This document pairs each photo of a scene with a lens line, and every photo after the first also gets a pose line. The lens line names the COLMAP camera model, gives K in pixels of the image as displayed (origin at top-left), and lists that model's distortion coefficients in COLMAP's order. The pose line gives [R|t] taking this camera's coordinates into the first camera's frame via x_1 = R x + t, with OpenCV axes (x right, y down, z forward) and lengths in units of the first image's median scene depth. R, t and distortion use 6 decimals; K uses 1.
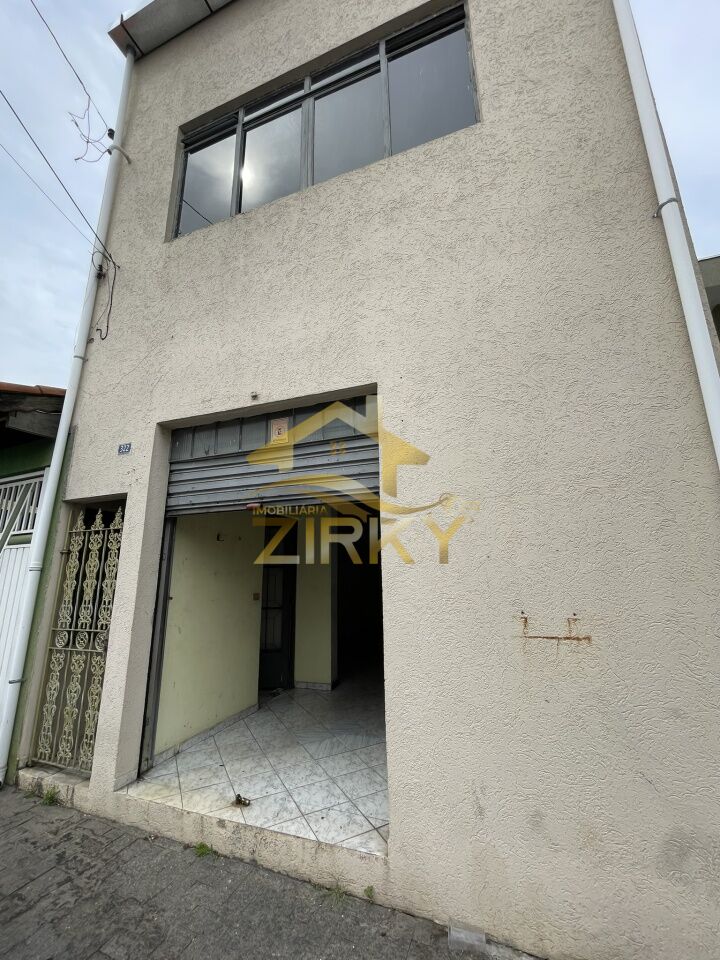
lens RADIAL K [[392.2, 0, 357.8], [0, 392.2, 478.9], [0, 0, 1]] dist [-0.002016, -0.000011]
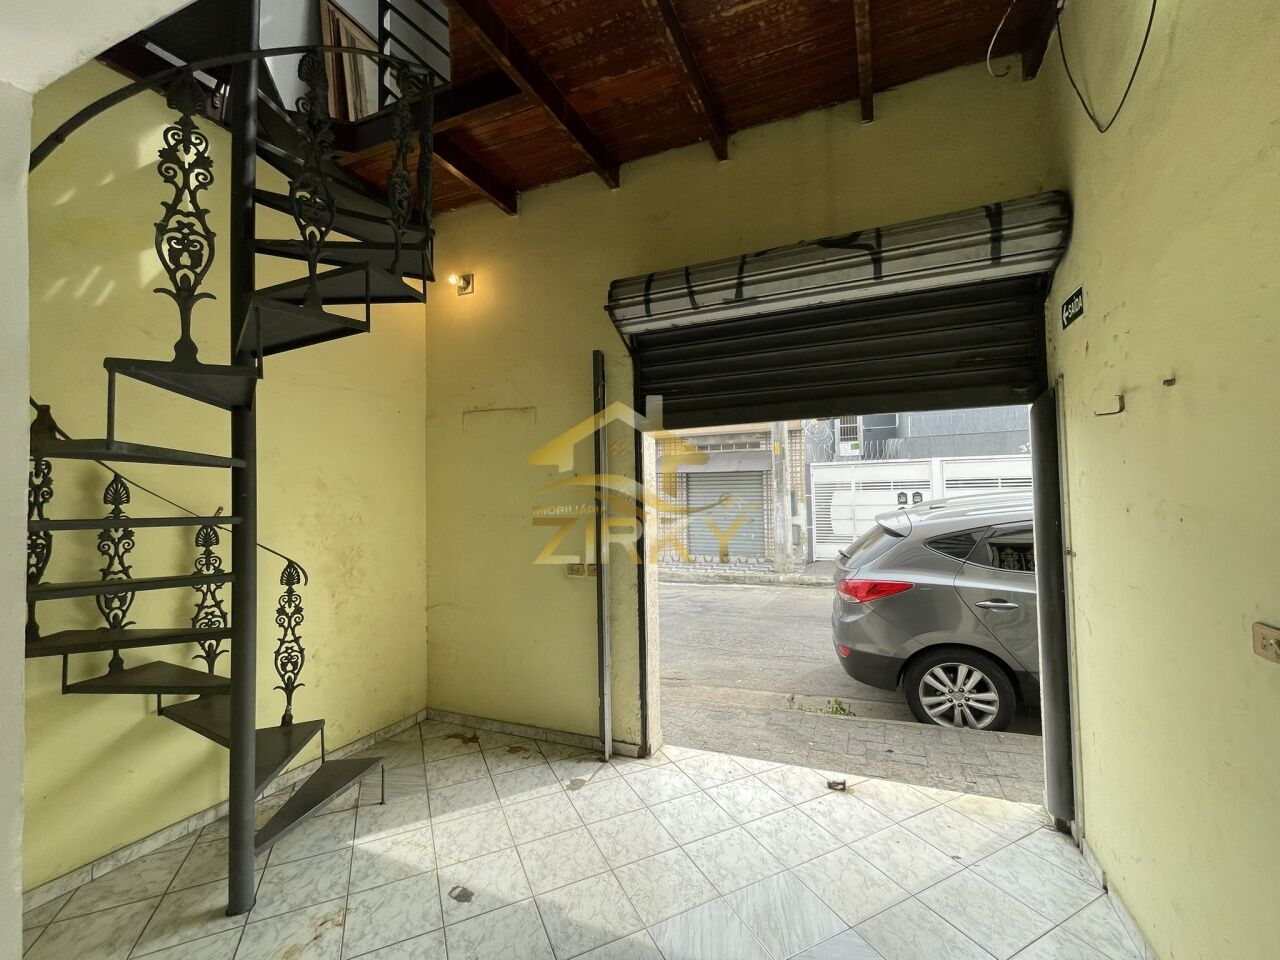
lens RADIAL K [[522.9, 0, 641.1], [0, 522.9, 478.0], [0, 0, 1]] dist [-0.002016, -0.000011]
pose [[-0.999084, 0.034330, 0.025532, 0.050836], [0.026432, 0.964536, -0.262624, 0.424797], [-0.033642, -0.261708, -0.964560, 1.923822]]
